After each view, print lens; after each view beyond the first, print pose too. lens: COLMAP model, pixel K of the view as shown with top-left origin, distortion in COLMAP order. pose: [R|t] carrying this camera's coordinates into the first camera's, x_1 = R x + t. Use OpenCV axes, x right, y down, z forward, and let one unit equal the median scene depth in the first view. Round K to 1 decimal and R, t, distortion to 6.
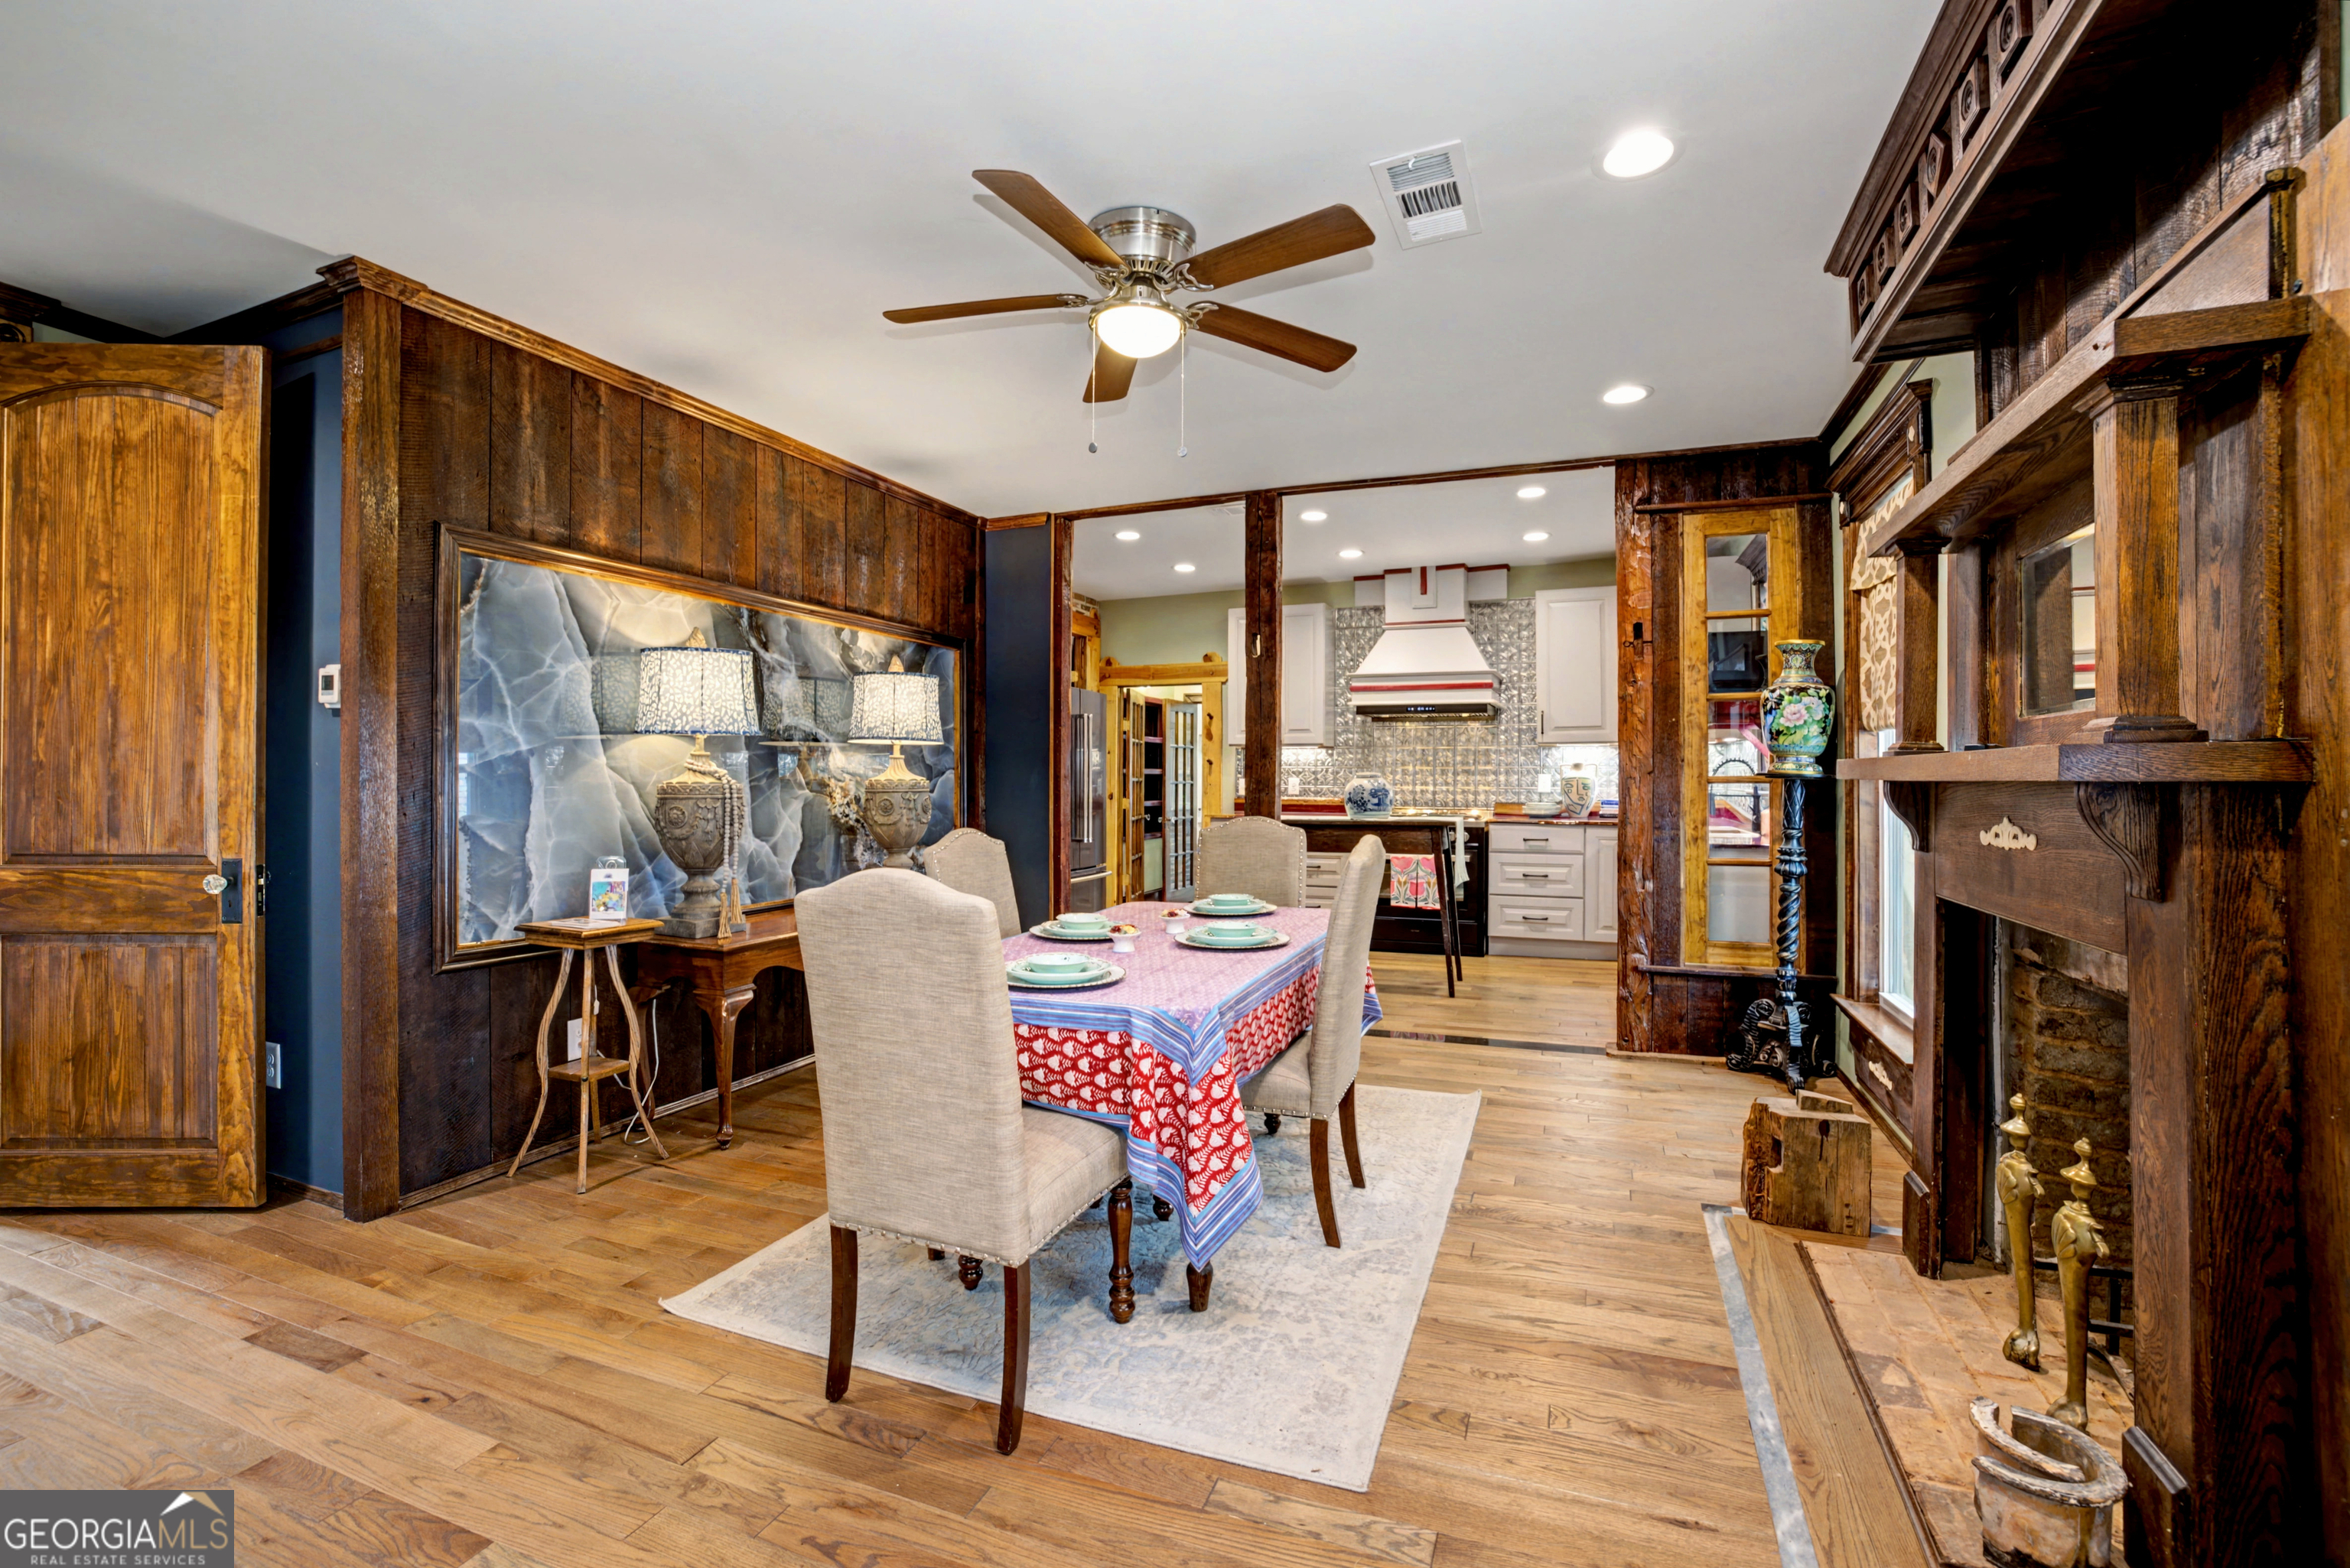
lens RADIAL K [[1037.5, 0, 1166.1], [0, 1037.5, 767.3], [0, 0, 1]] dist [-0.049055, 0.016403]
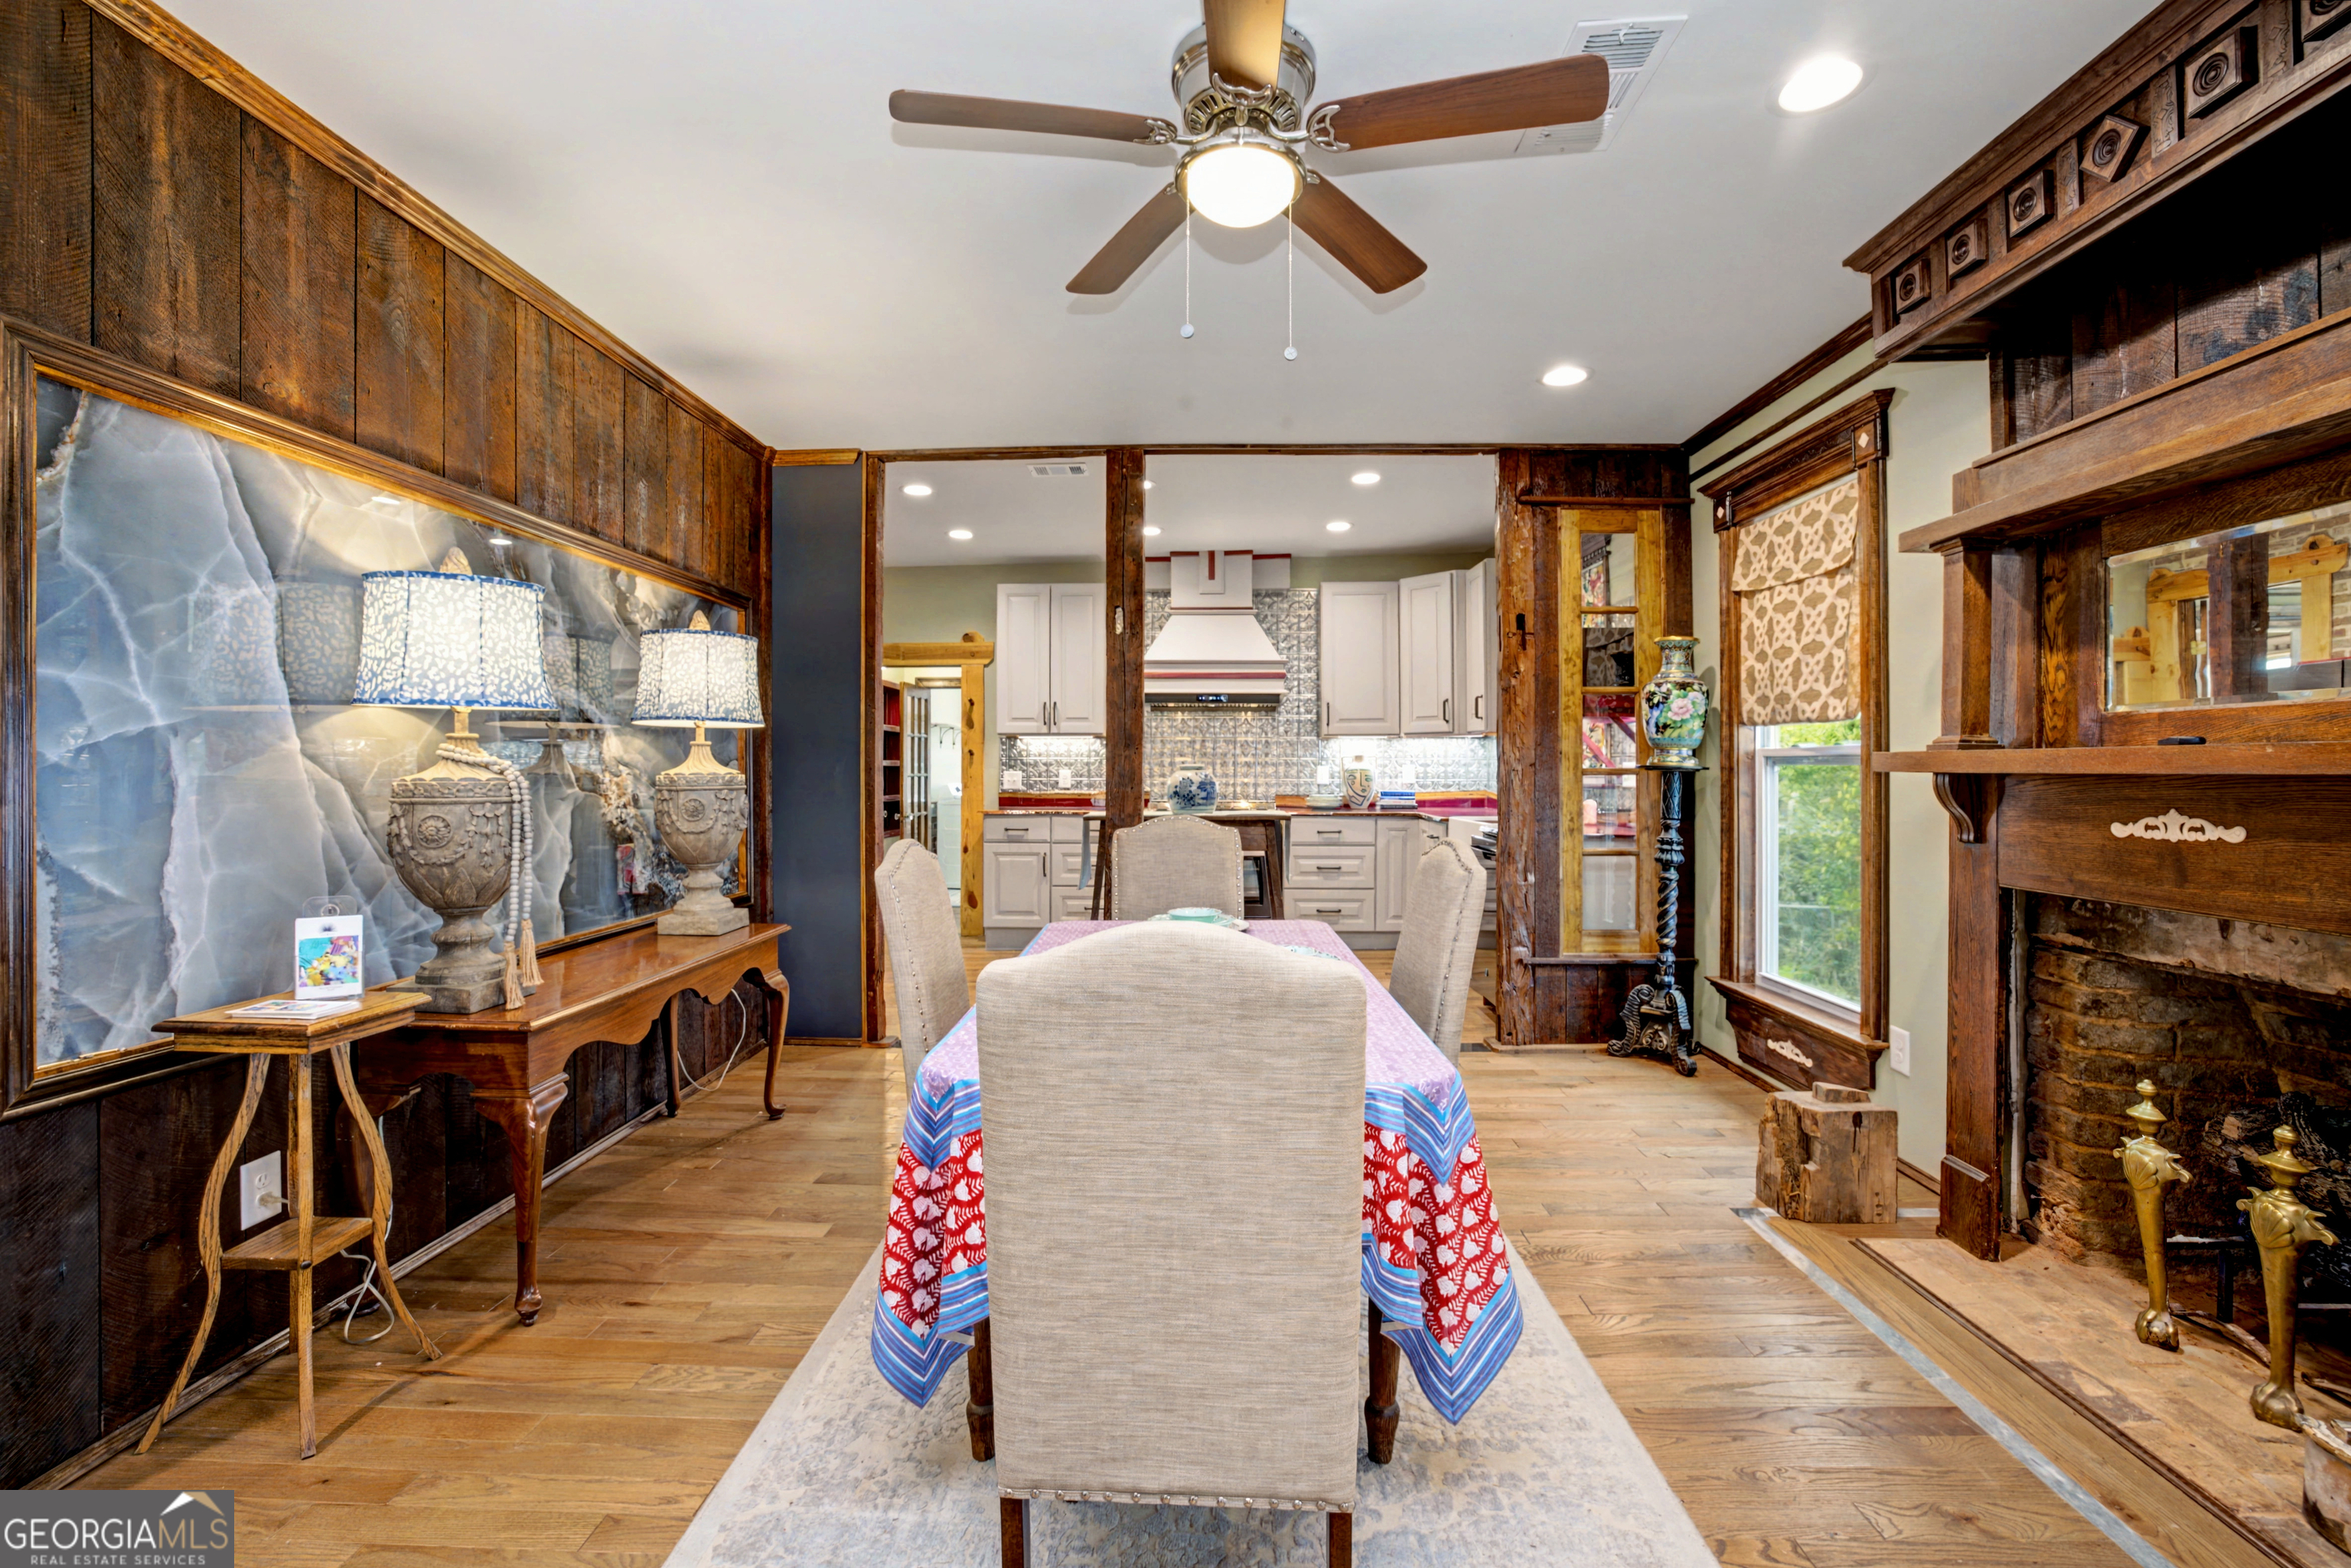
lens RADIAL K [[1034.7, 0, 1168.2], [0, 1034.7, 765.8], [0, 0, 1]] dist [-0.044851, 0.015295]
pose [[0.939713, 0.000206, 0.341965, -0.228472], [-0.002477, 0.999978, 0.006206, 0.001009], [-0.341956, -0.006679, 0.939692, 0.203313]]
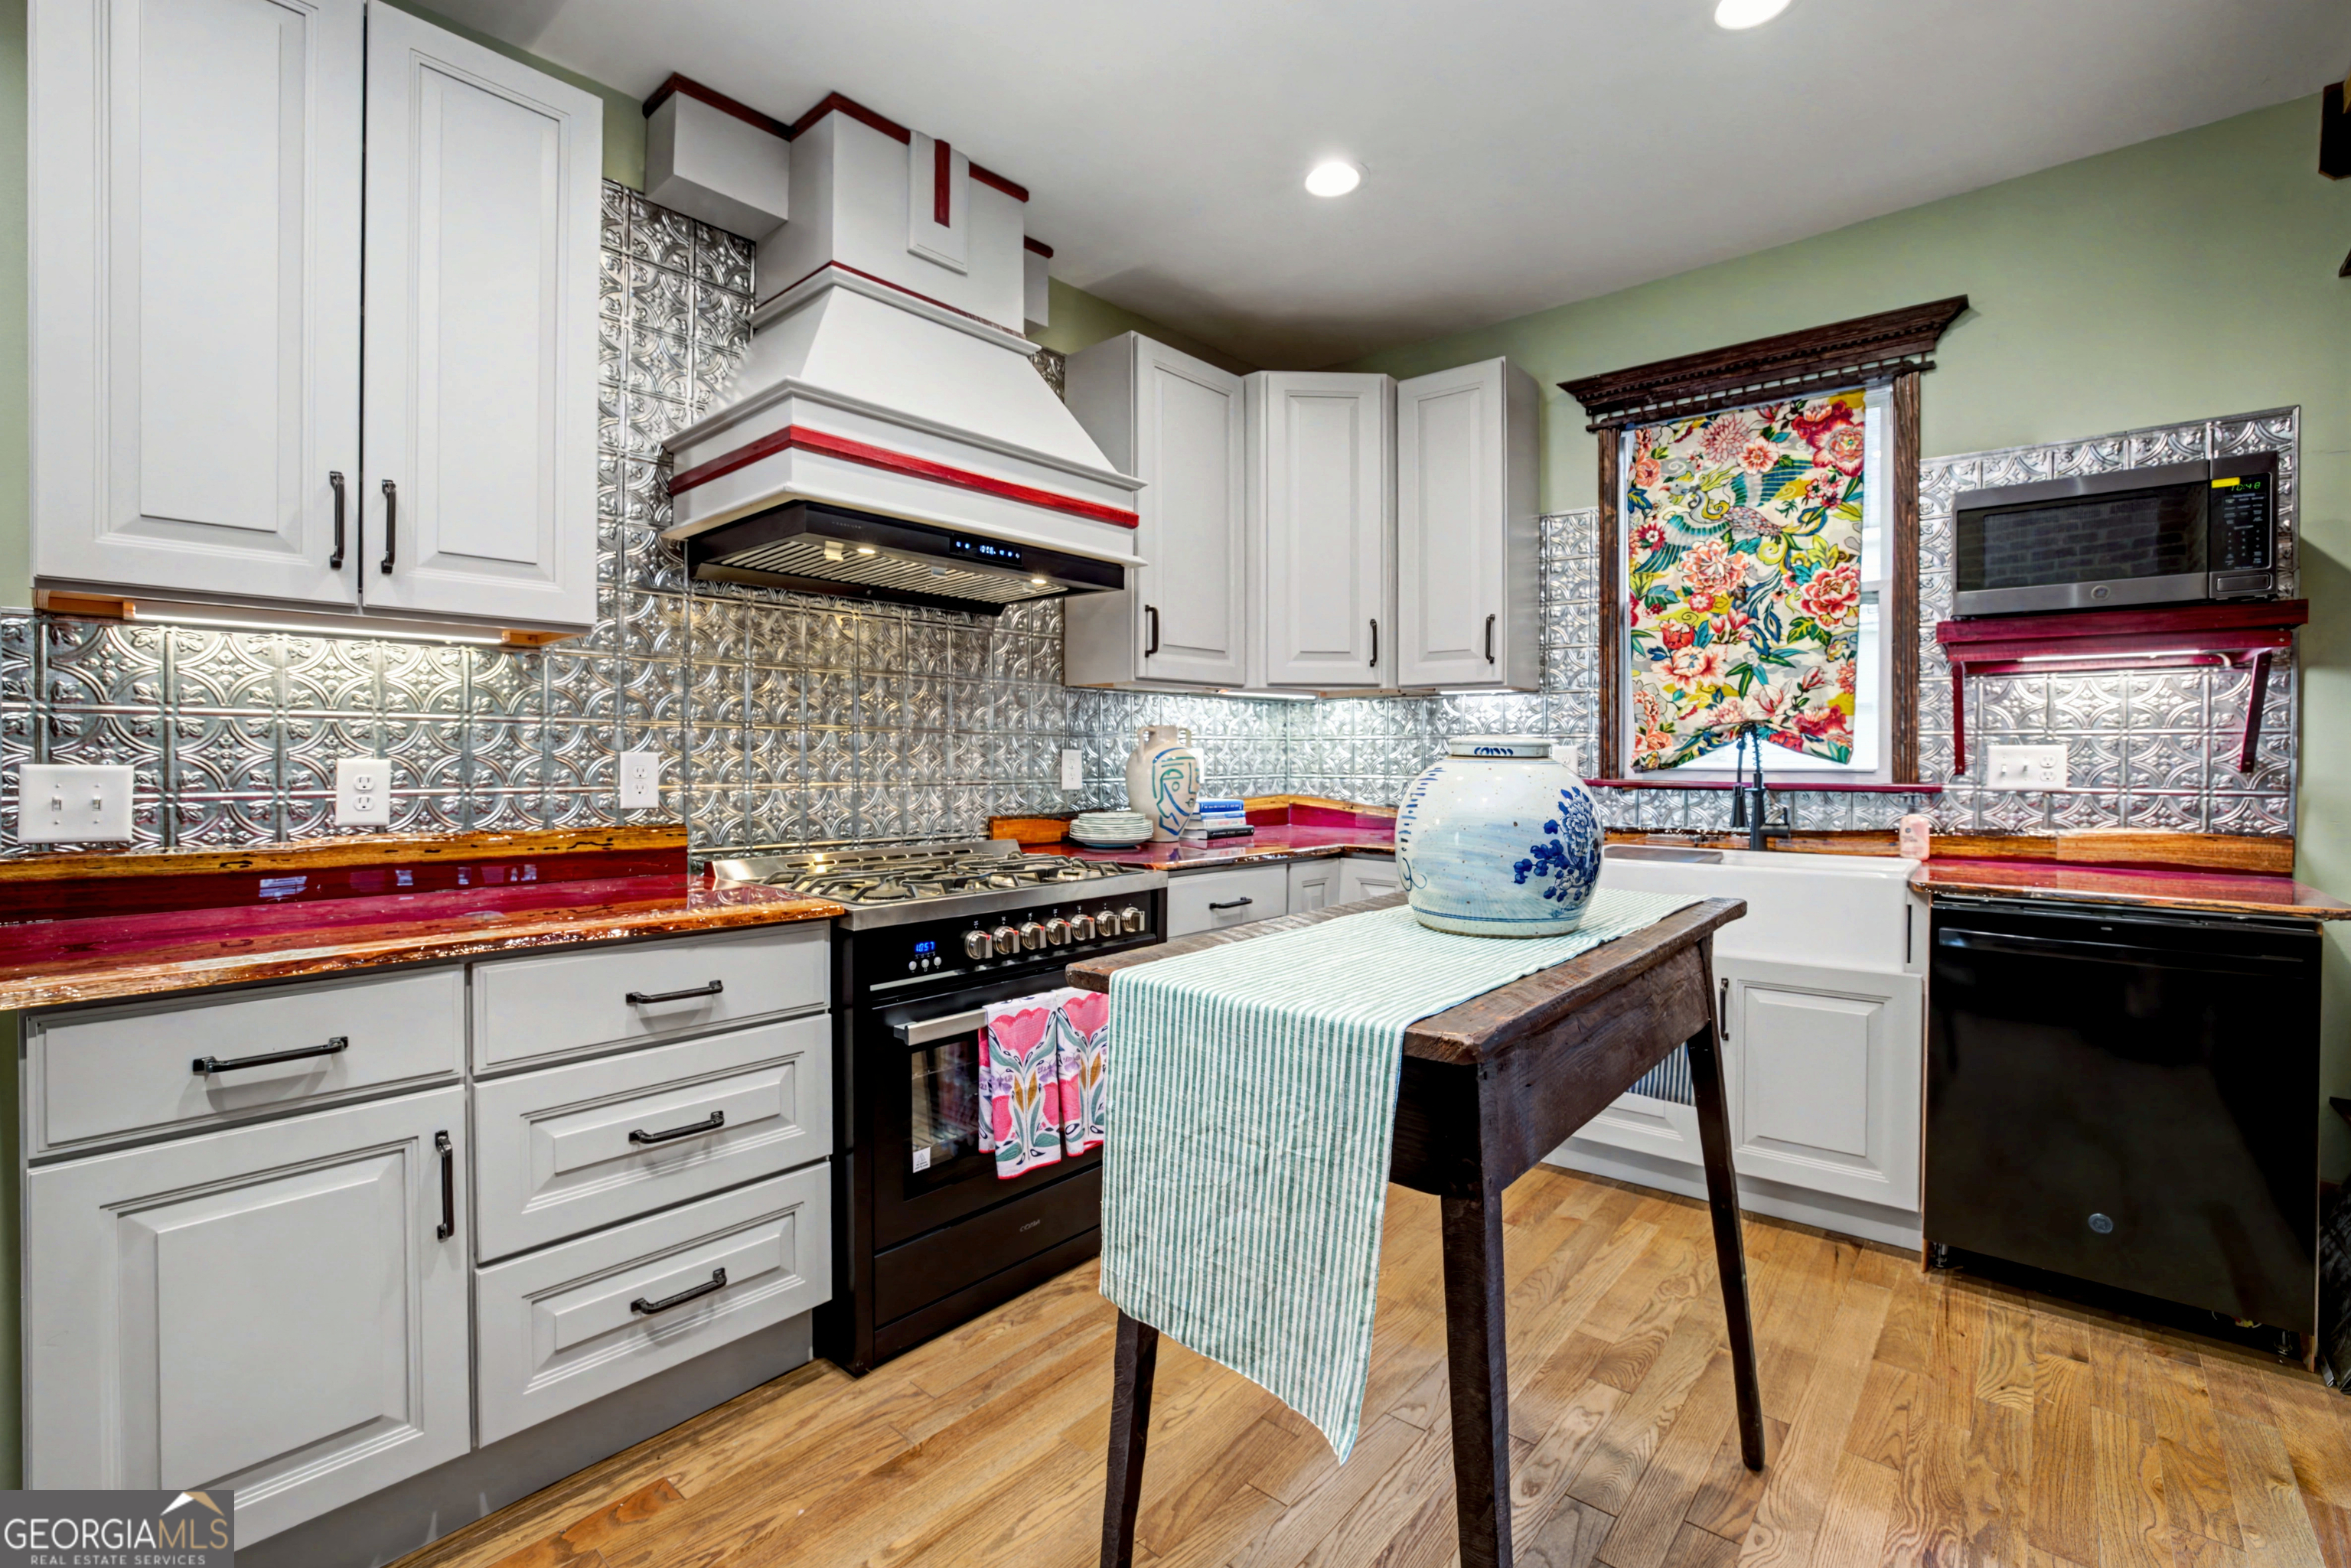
lens RADIAL K [[1034.7, 0, 1168.2], [0, 1034.7, 765.8], [0, 0, 1]] dist [-0.044851, 0.015295]
pose [[0.323911, -0.003413, 0.946081, -0.092339], [-0.005261, 0.999972, 0.005408, 0.020124], [-0.946073, -0.006729, 0.323884, 1.568691]]
